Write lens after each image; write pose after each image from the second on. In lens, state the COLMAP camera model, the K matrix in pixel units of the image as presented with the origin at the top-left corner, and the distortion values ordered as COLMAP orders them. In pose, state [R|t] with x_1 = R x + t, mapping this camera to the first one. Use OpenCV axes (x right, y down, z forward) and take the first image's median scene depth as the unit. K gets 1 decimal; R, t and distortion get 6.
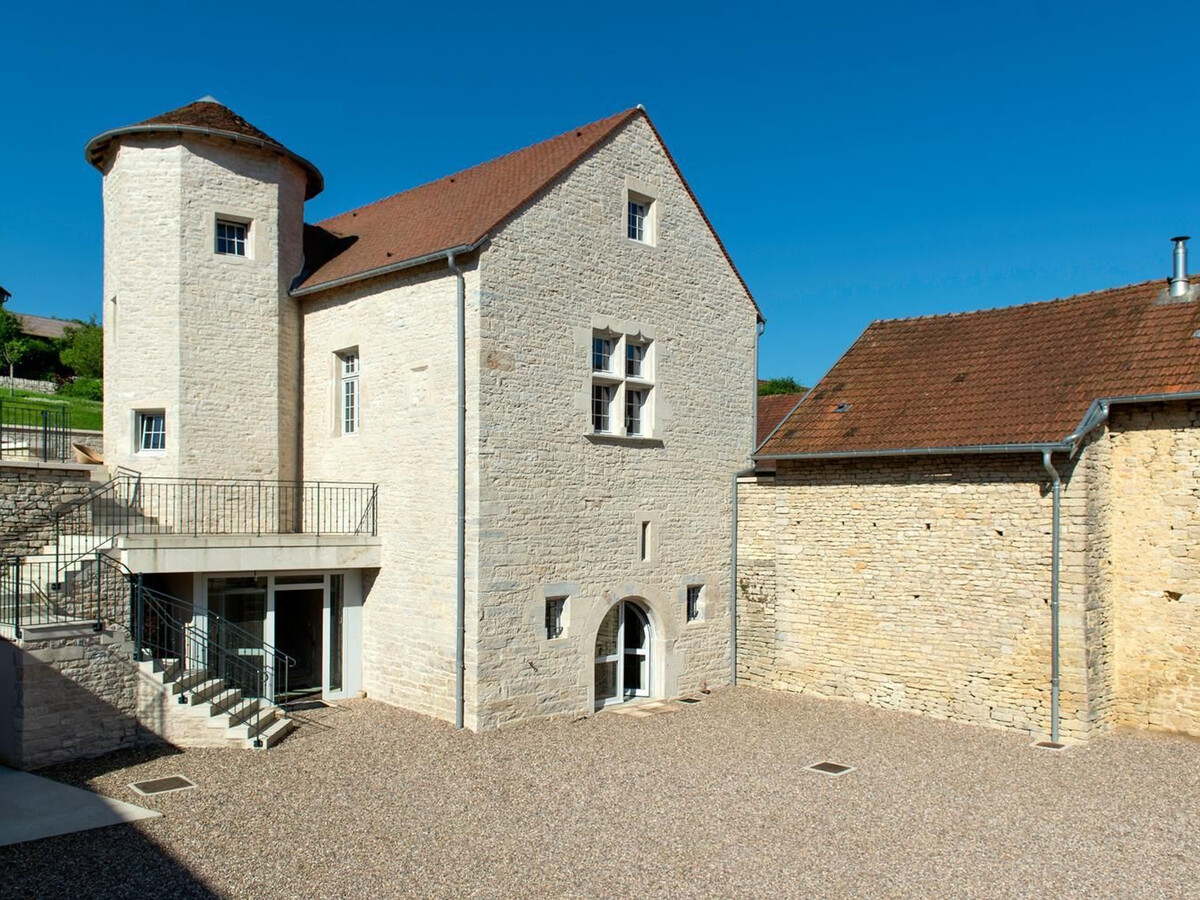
lens RADIAL K [[984.0, 0, 599.9], [0, 984.0, 521.6], [0, 0, 1]] dist [0.009774, -0.008657]
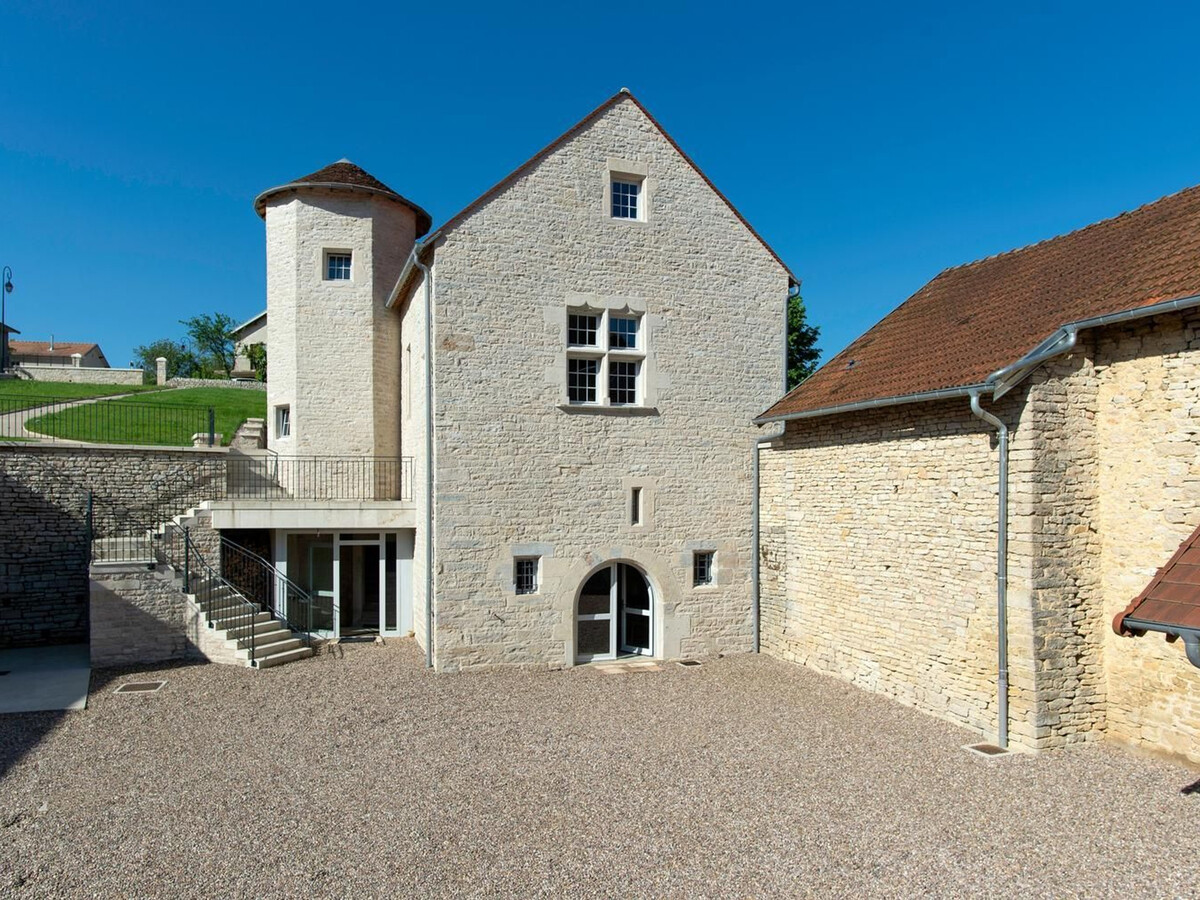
lens RADIAL K [[826.9, 0, 599.3], [0, 826.9, 507.2], [0, 0, 1]] dist [-0.006019, 0.005026]
pose [[0.896000, 0.000691, -0.444053, 0.422968], [0.001385, 0.999990, 0.004351, 0.017983], [0.444051, -0.004513, 0.895990, 0.210763]]
